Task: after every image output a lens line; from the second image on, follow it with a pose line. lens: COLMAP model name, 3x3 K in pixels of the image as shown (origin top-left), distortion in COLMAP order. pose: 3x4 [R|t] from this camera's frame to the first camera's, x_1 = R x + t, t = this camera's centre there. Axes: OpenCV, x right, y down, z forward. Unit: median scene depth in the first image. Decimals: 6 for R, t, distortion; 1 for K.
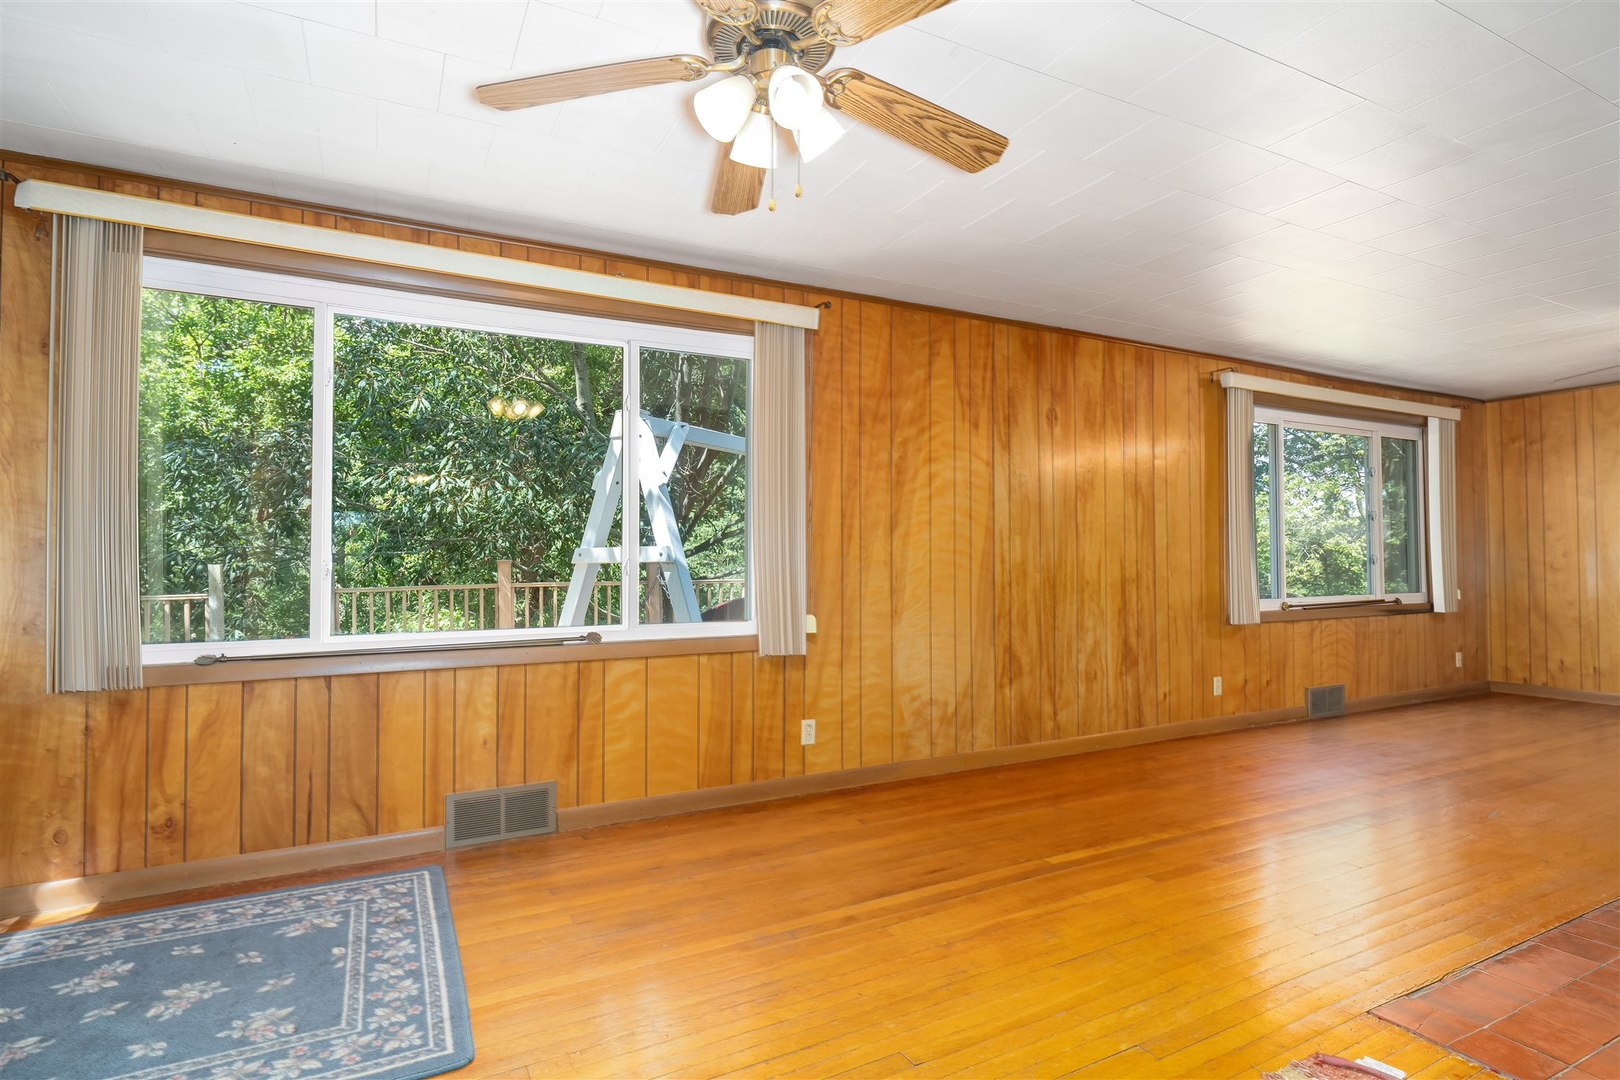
lens RADIAL K [[828.7, 0, 806.9], [0, 828.7, 541.3], [0, 0, 1]] dist [-0.007692, -0.000806]
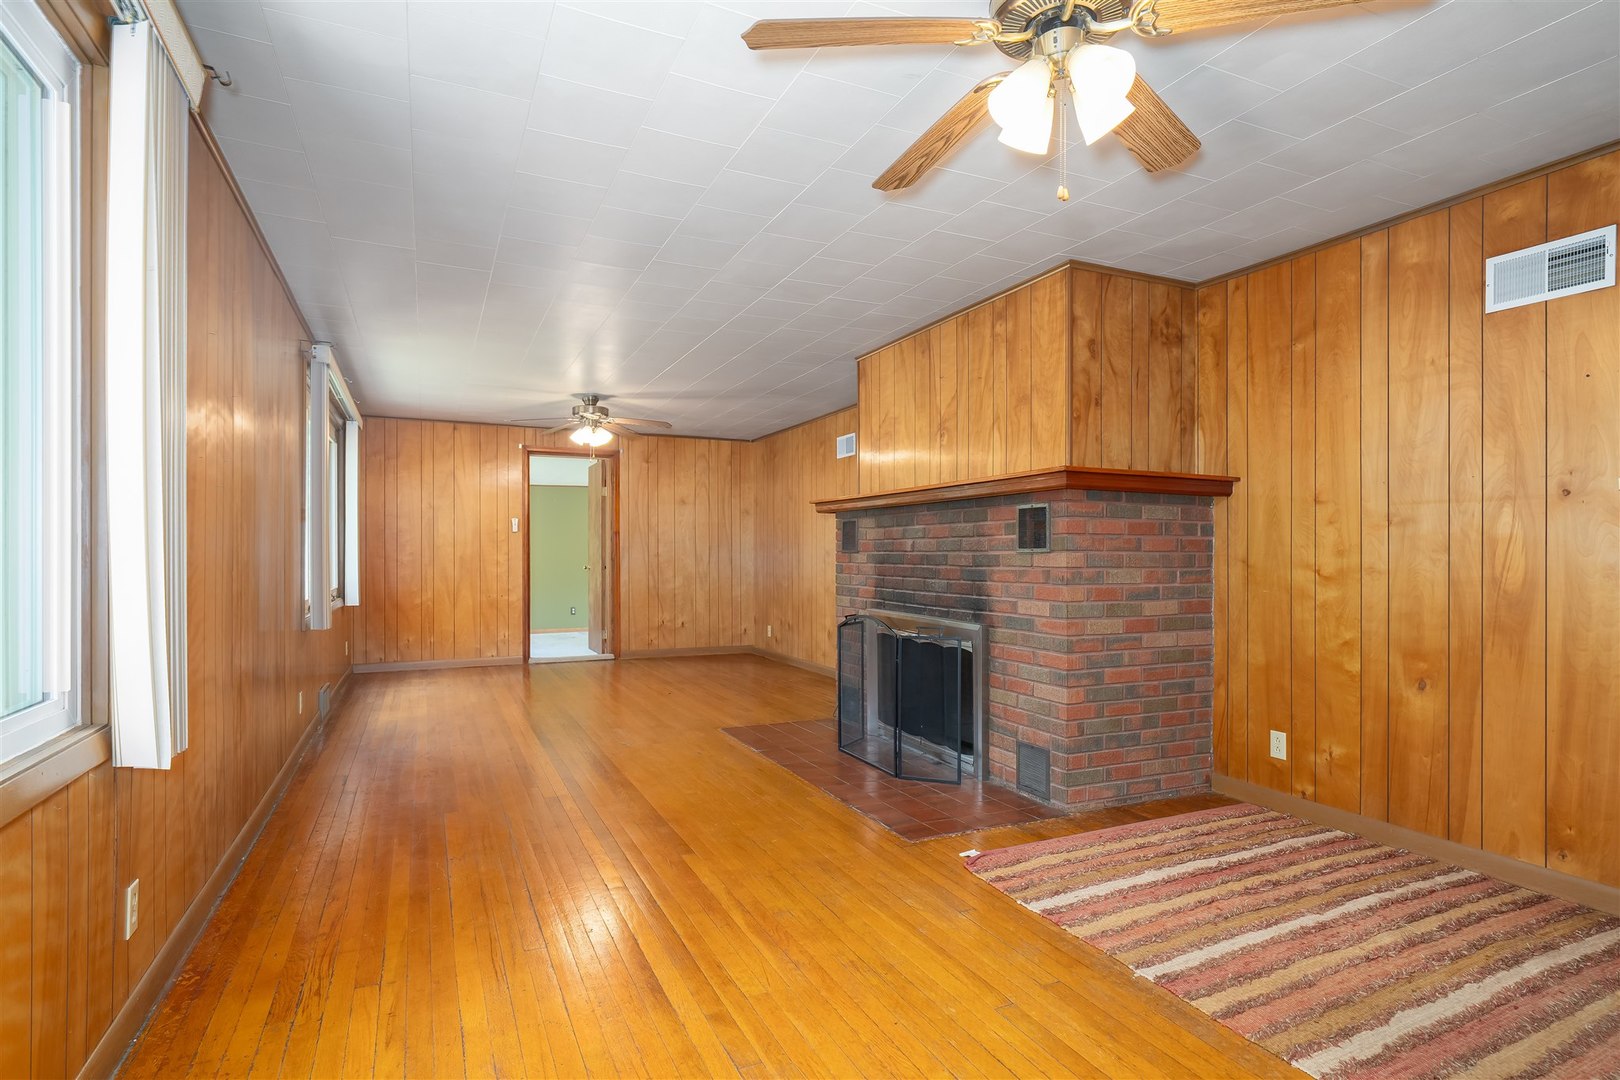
lens RADIAL K [[828.7, 0, 807.9], [0, 828.7, 547.9], [0, 0, 1]] dist [-0.007692, -0.000806]
pose [[0.046966, 0.007533, 0.998868, -0.295773], [-0.019646, 0.999785, -0.006616, 0.005812], [-0.998703, -0.019313, 0.047103, 0.358162]]
